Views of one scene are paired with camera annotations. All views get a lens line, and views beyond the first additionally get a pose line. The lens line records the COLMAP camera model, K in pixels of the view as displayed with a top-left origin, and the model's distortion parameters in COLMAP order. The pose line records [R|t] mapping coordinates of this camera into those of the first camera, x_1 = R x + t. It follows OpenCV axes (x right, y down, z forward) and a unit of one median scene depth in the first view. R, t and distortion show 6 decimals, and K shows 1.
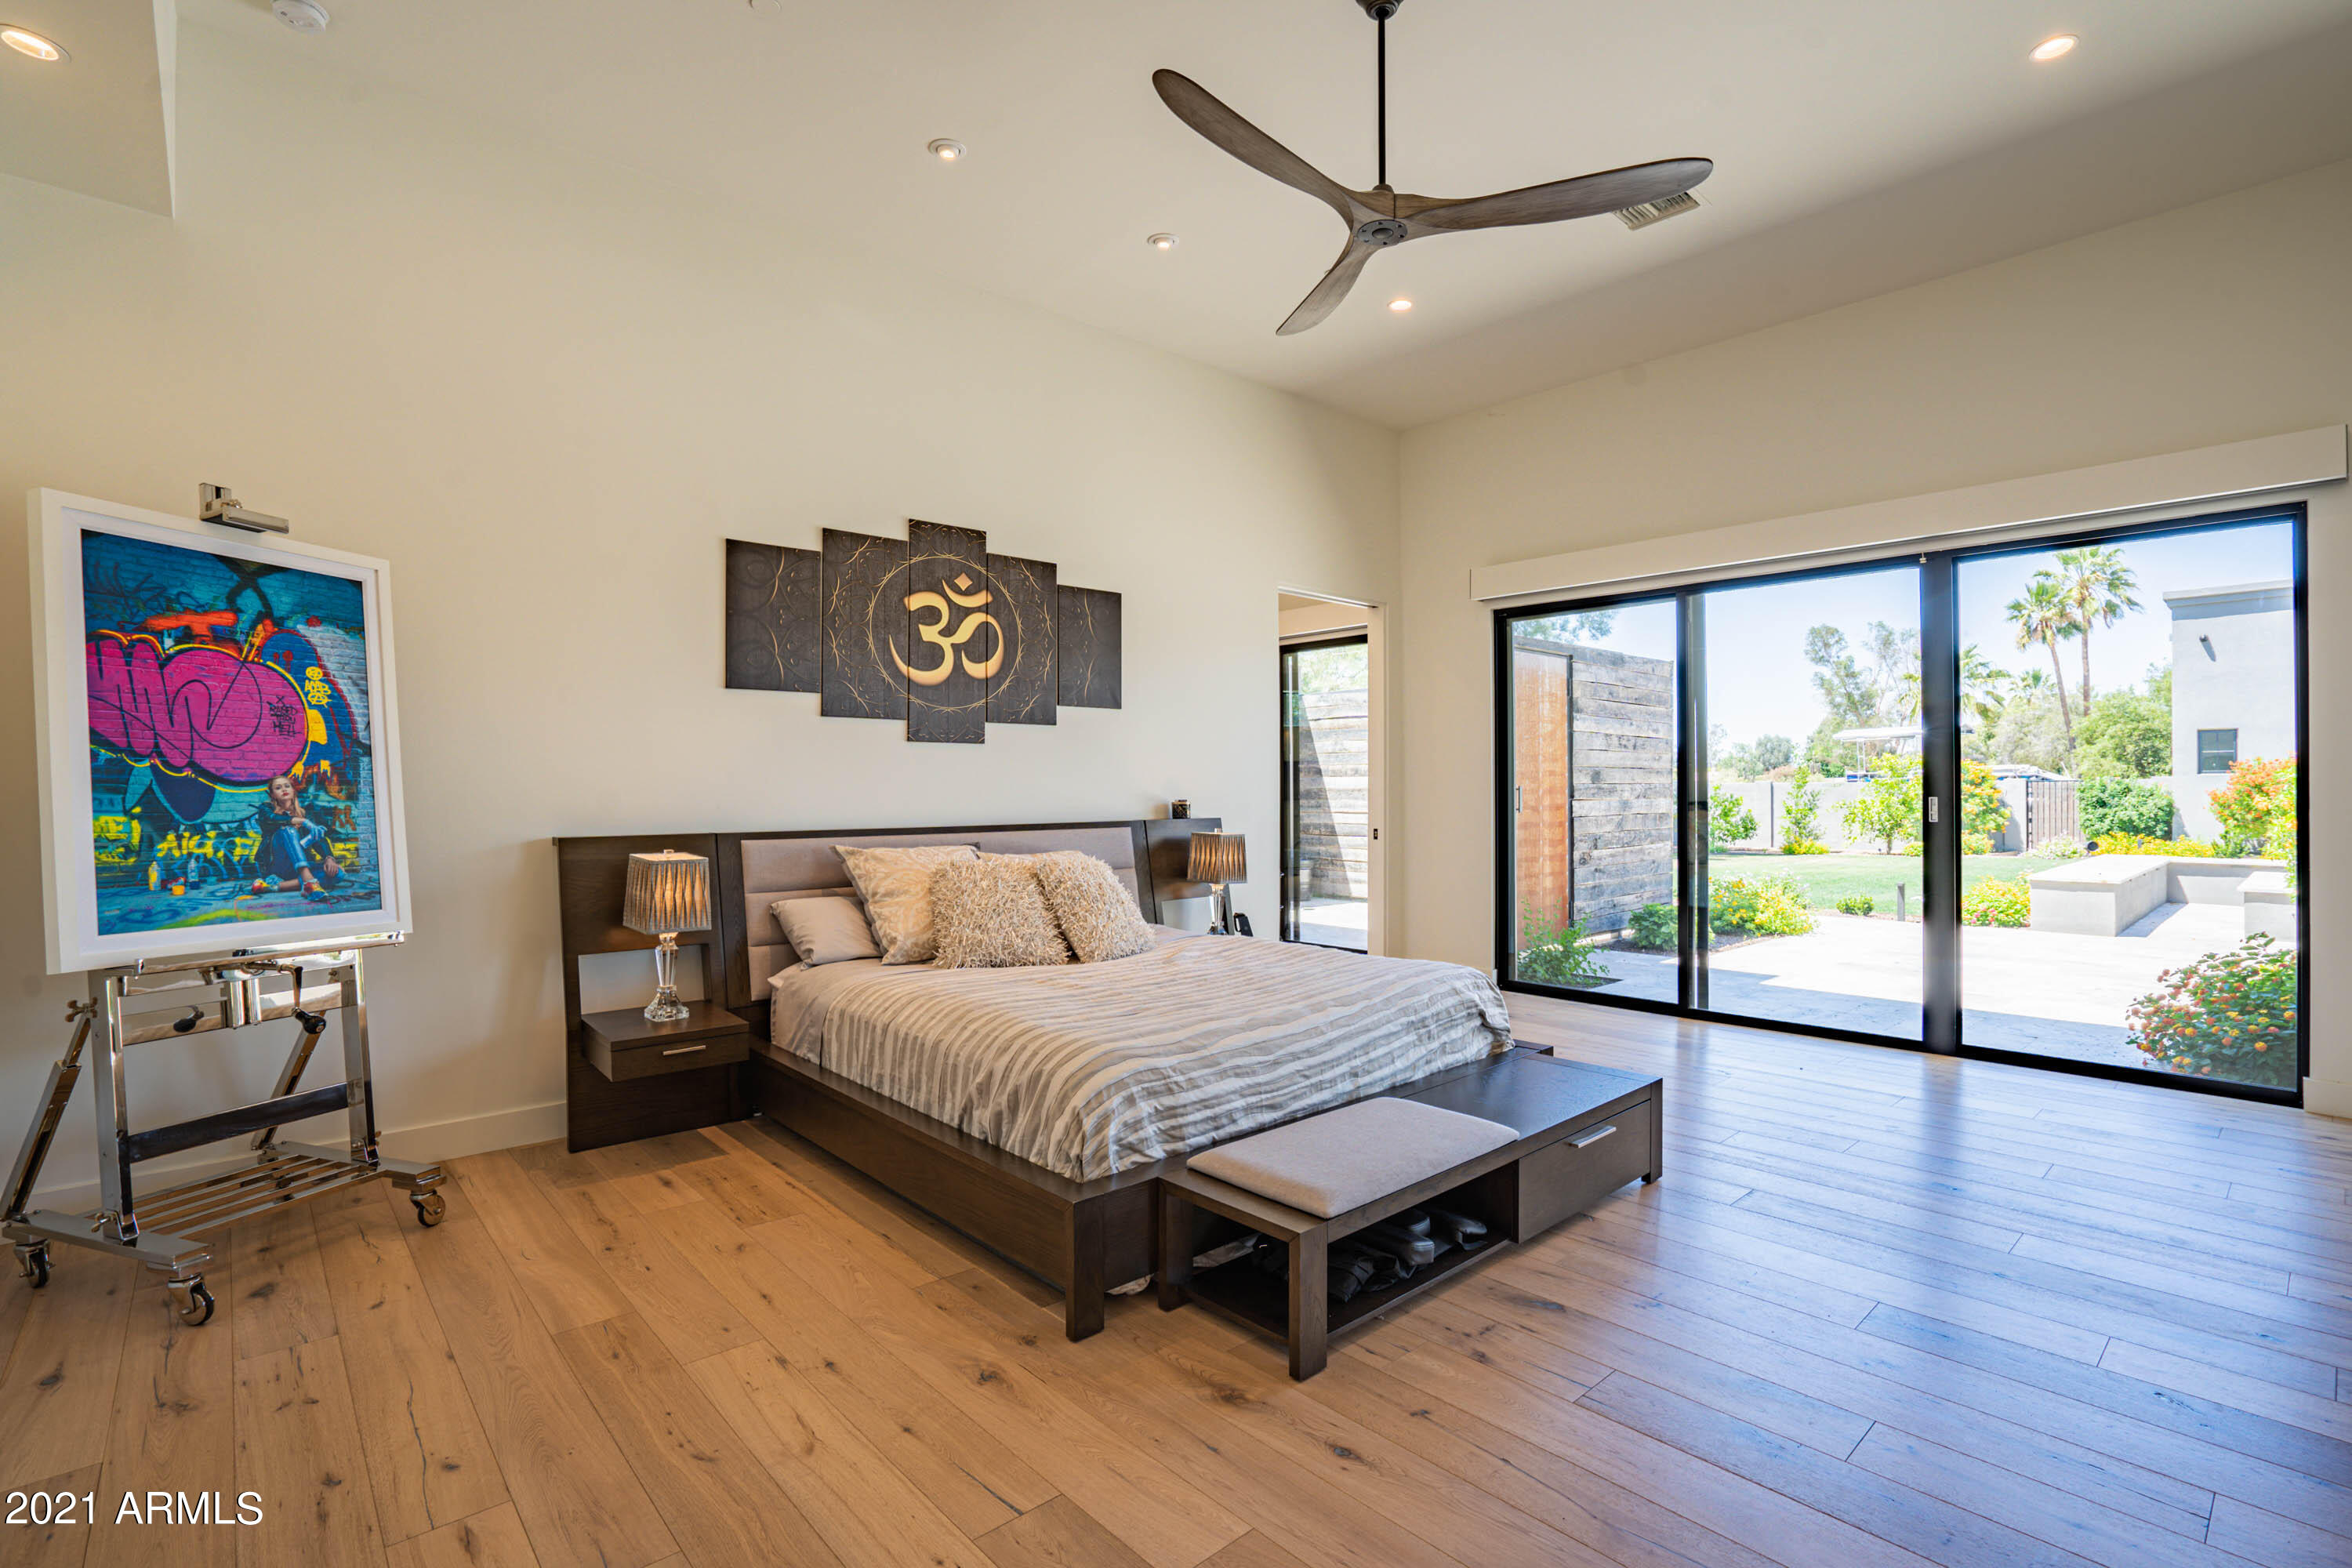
lens RADIAL K [[1083.8, 0, 1176.0], [0, 1083.8, 784.0], [0, 0, 1]] dist [-0.001295, -0.000077]
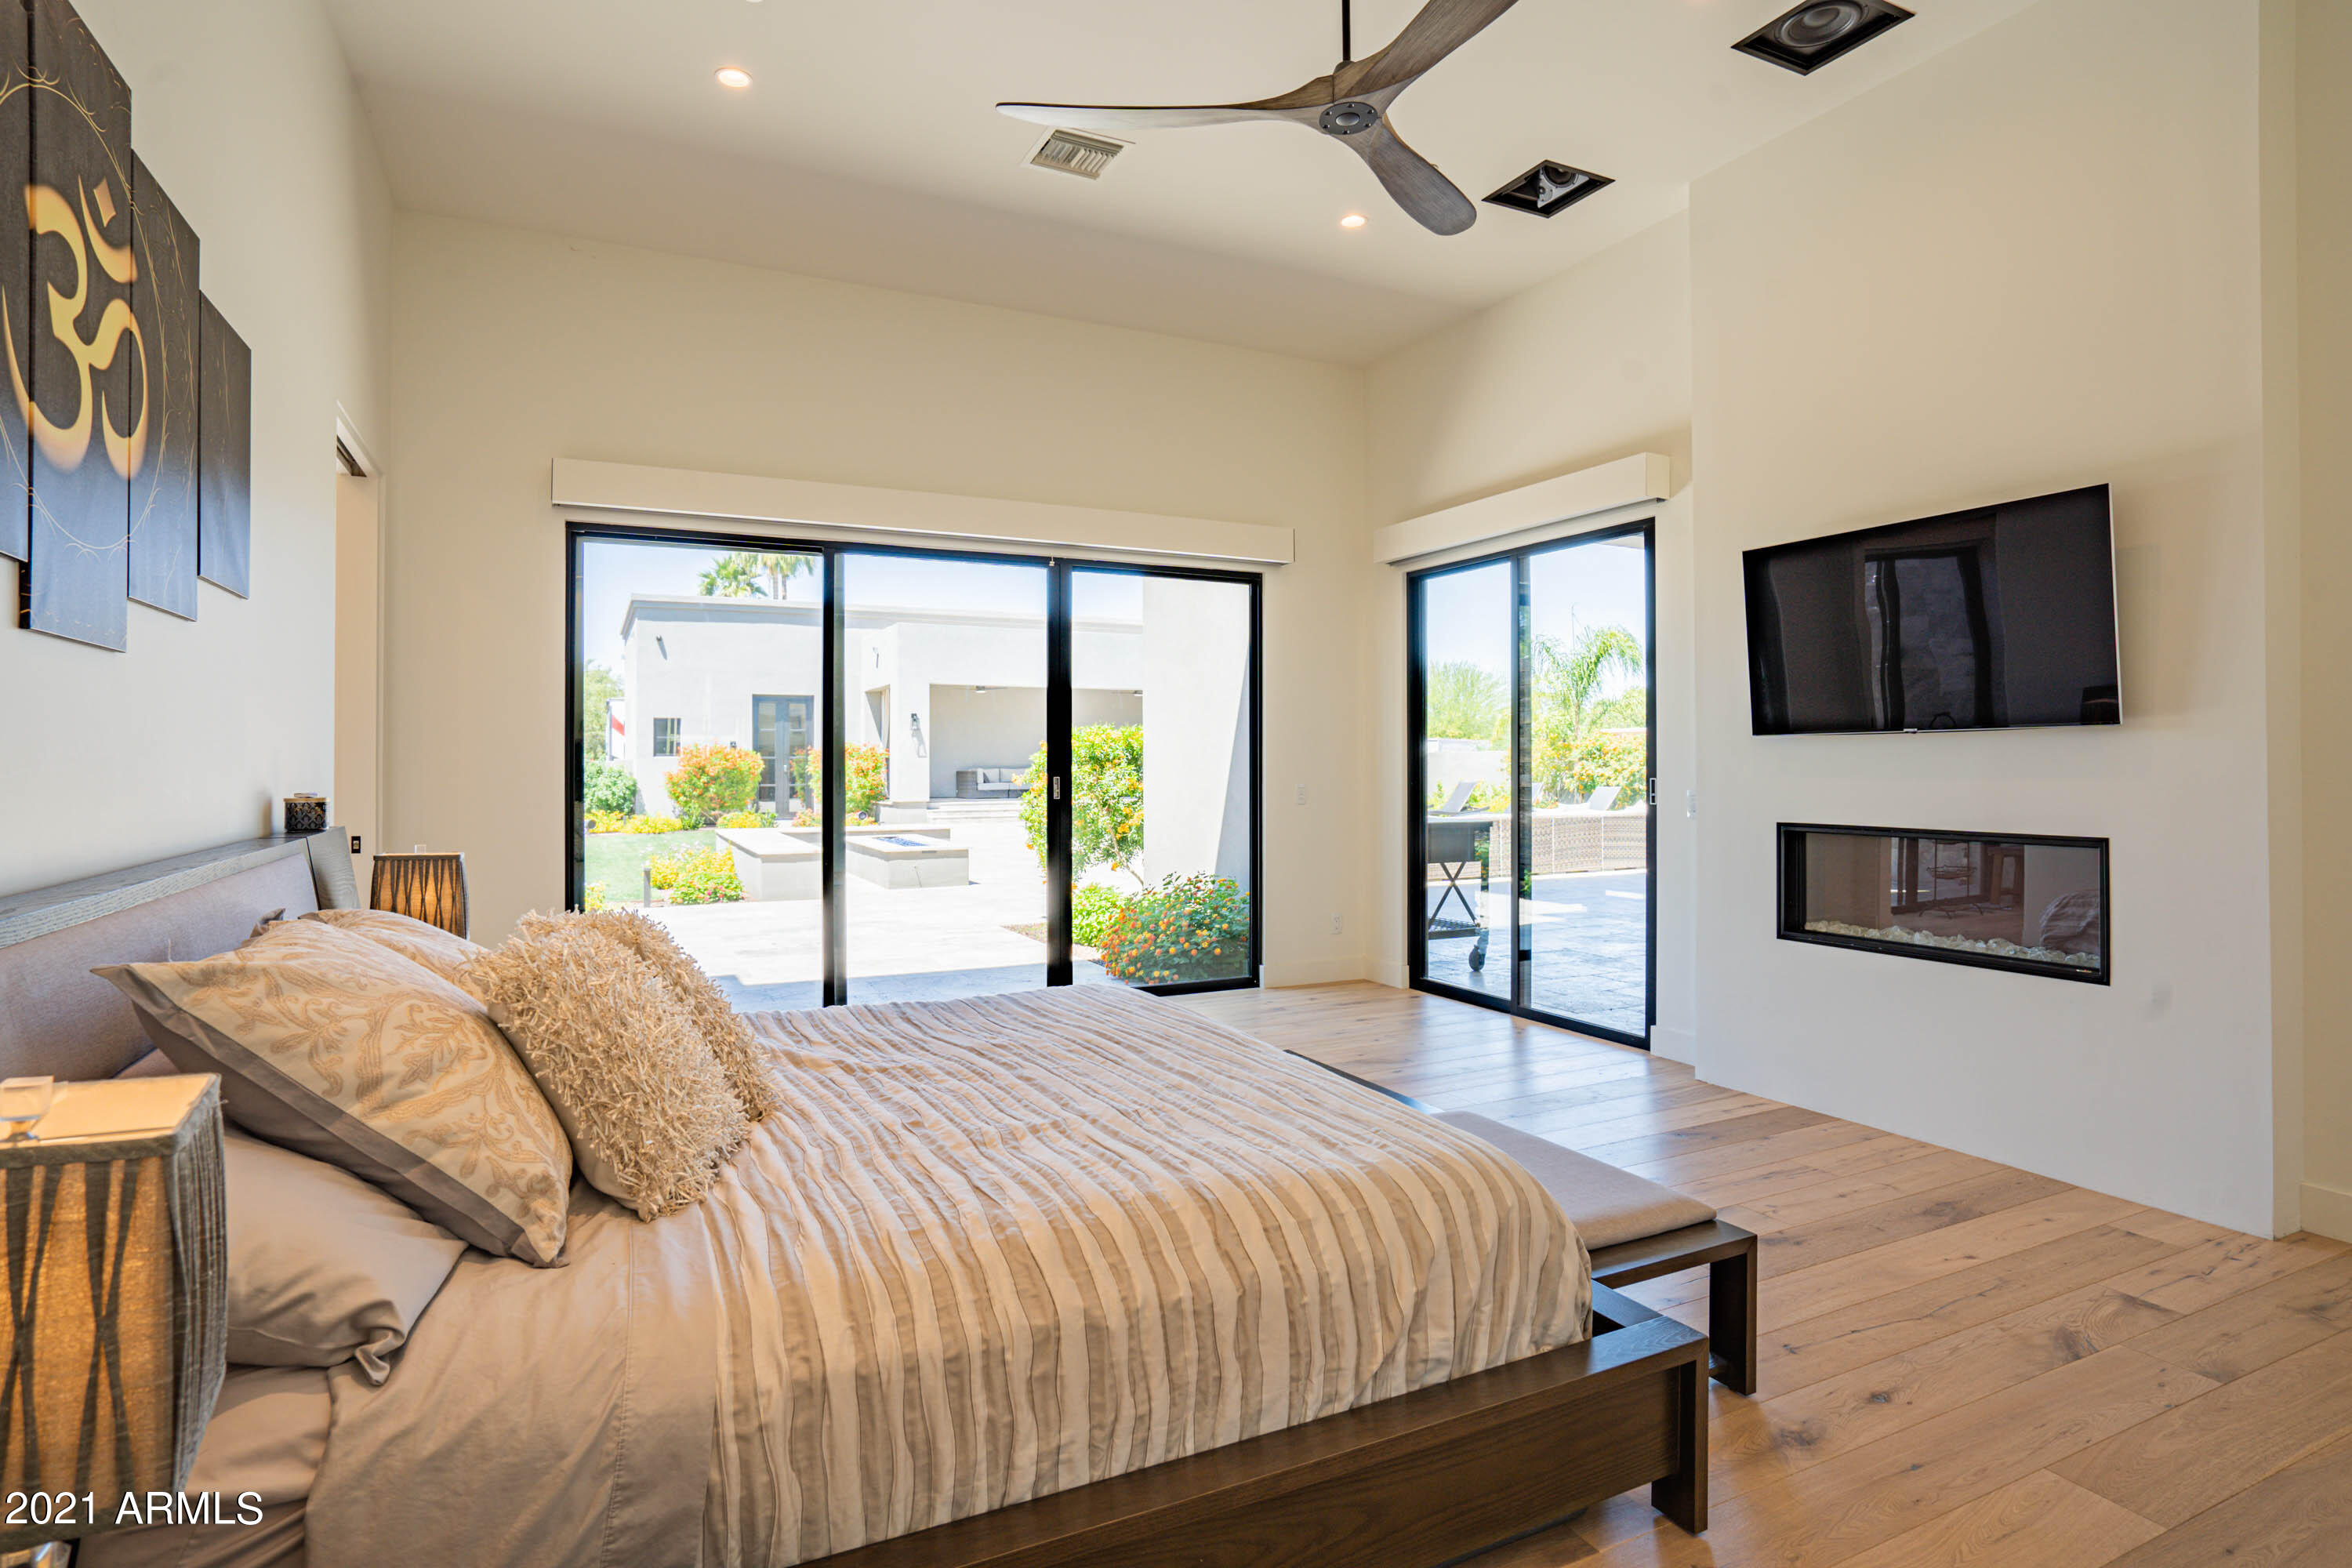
lens RADIAL K [[1204.9, 0, 1173.4], [0, 1204.9, 748.6], [0, 0, 1]] dist [-0.039194, 0.000106]
pose [[0.282194, 0.015717, 0.959229, -0.454122], [-0.002309, 0.999874, -0.015704, 0.002234], [-0.959355, 0.002217, 0.282195, 0.530635]]
